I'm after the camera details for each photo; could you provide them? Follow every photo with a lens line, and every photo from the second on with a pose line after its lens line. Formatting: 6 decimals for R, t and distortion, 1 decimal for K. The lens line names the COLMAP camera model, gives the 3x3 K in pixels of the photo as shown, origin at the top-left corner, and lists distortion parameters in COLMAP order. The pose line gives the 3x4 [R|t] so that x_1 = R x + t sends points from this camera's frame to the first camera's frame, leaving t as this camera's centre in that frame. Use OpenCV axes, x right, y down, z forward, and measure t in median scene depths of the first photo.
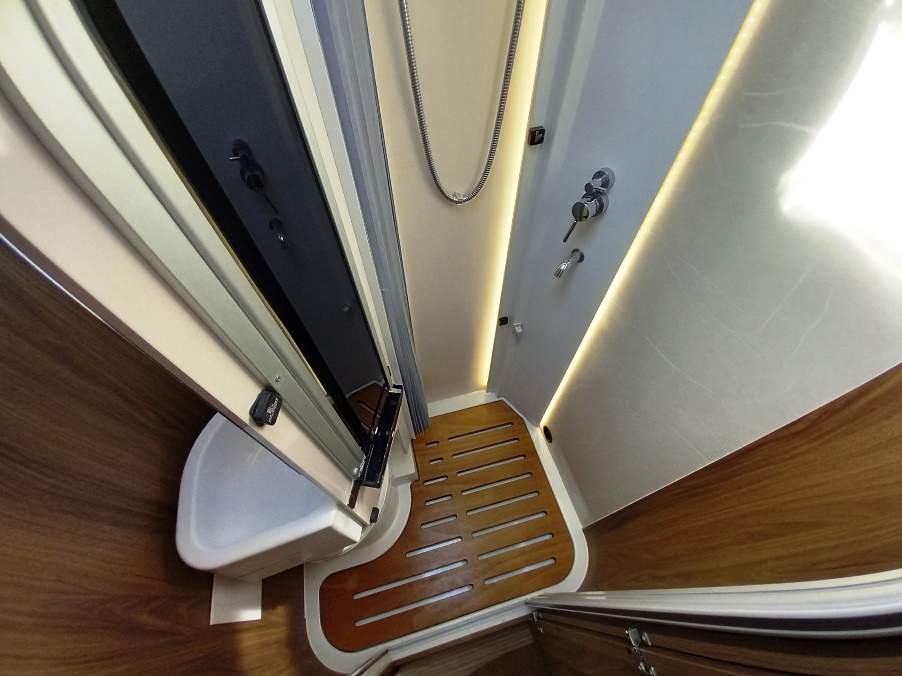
lens RADIAL K [[356.4, 0, 453.0], [0, 356.4, 334.1], [0, 0, 1]] dist [0.011918, -0.010754]
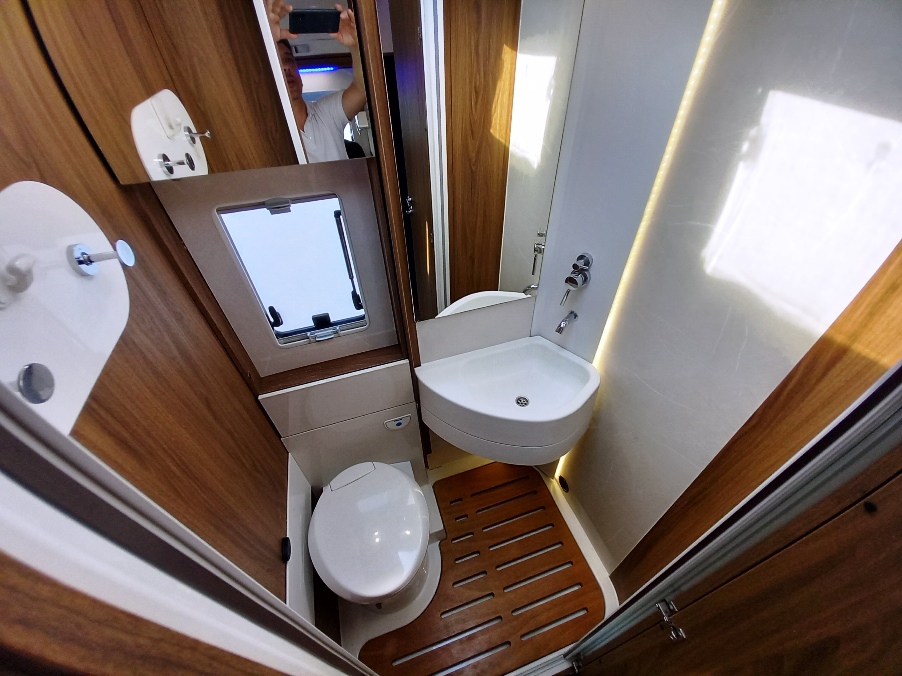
lens RADIAL K [[356.4, 0, 452.0], [0, 356.4, 338.3], [0, 0, 1]] dist [0.011918, -0.010754]
pose [[0.997867, -0.061471, 0.021972, -0.100284], [0.064668, 0.976825, -0.204038, 0.079725], [-0.008920, 0.205024, 0.978716, -0.205915]]
